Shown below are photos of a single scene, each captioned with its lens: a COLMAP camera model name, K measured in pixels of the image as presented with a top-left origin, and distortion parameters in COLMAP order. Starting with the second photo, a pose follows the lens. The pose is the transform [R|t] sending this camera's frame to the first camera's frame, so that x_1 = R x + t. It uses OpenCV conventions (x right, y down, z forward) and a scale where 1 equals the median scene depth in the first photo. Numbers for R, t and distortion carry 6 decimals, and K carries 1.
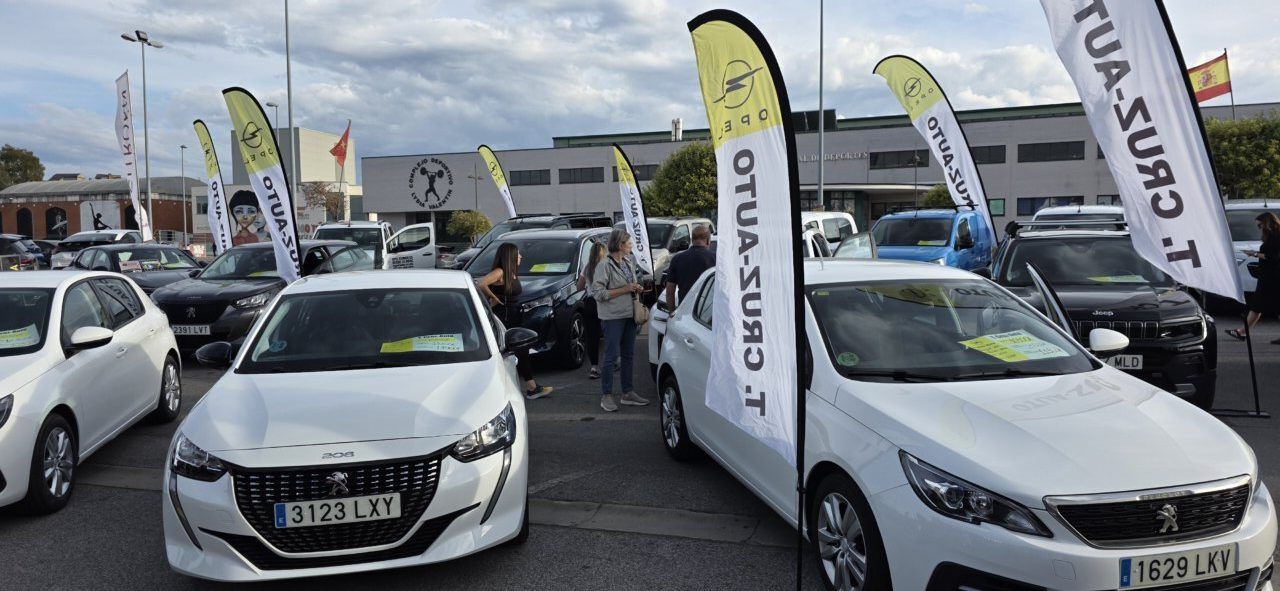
lens RADIAL K [[869.3, 0, 643.5], [0, 869.3, 293.8], [0, 0, 1]] dist [0.051619, -0.051323]
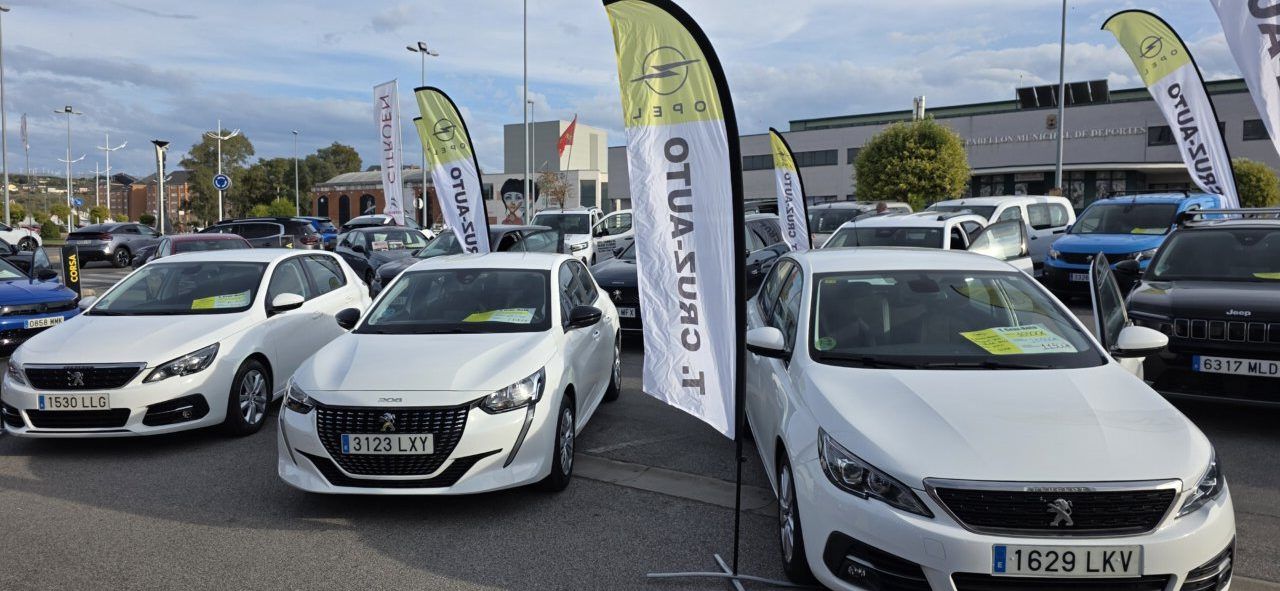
lens RADIAL K [[869.3, 0, 623.6], [0, 869.3, 287.1], [0, 0, 1]] dist [0.051619, -0.051323]
pose [[0.952024, 0.027360, -0.304797, 0.212439], [-0.024080, 0.999605, 0.014515, -0.001558], [0.305074, -0.006479, 0.952307, -0.050746]]
